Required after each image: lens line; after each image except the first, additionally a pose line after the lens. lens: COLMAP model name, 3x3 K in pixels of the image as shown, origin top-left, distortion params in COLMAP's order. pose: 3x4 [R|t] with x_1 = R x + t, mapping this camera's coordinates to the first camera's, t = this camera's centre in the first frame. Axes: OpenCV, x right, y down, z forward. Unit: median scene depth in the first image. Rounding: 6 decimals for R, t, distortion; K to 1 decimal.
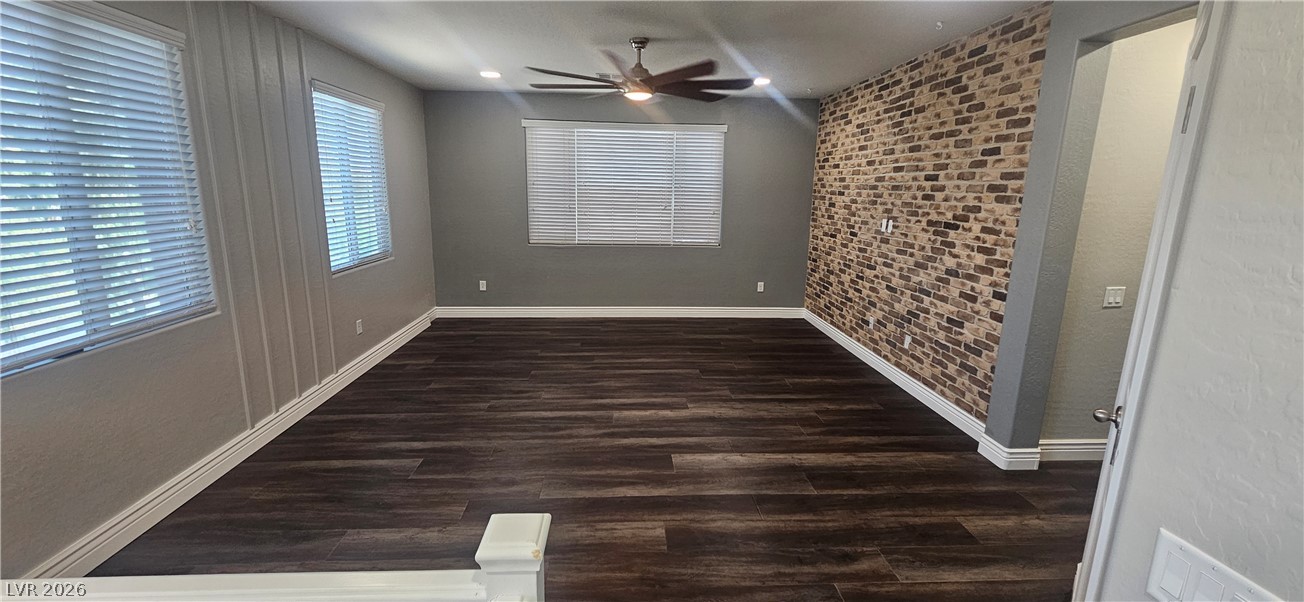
lens RADIAL K [[534.7, 0, 649.4], [0, 534.7, 299.2], [0, 0, 1]] dist [0.000509, -0.000253]
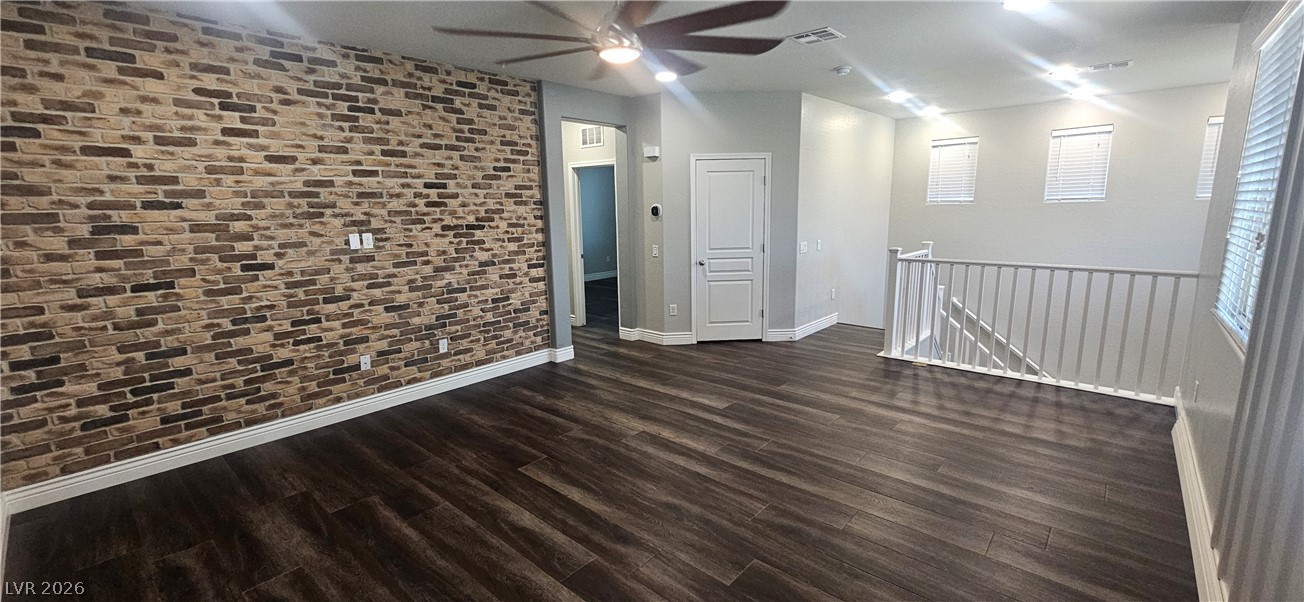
lens RADIAL K [[534.7, 0, 651.5], [0, 534.7, 301.6], [0, 0, 1]] dist [0.000509, -0.000253]
pose [[-0.711105, -0.133313, 0.690331, -0.556289], [0.146237, 0.932342, 0.330687, -0.313371], [-0.687709, 0.336105, -0.643498, 1.526083]]
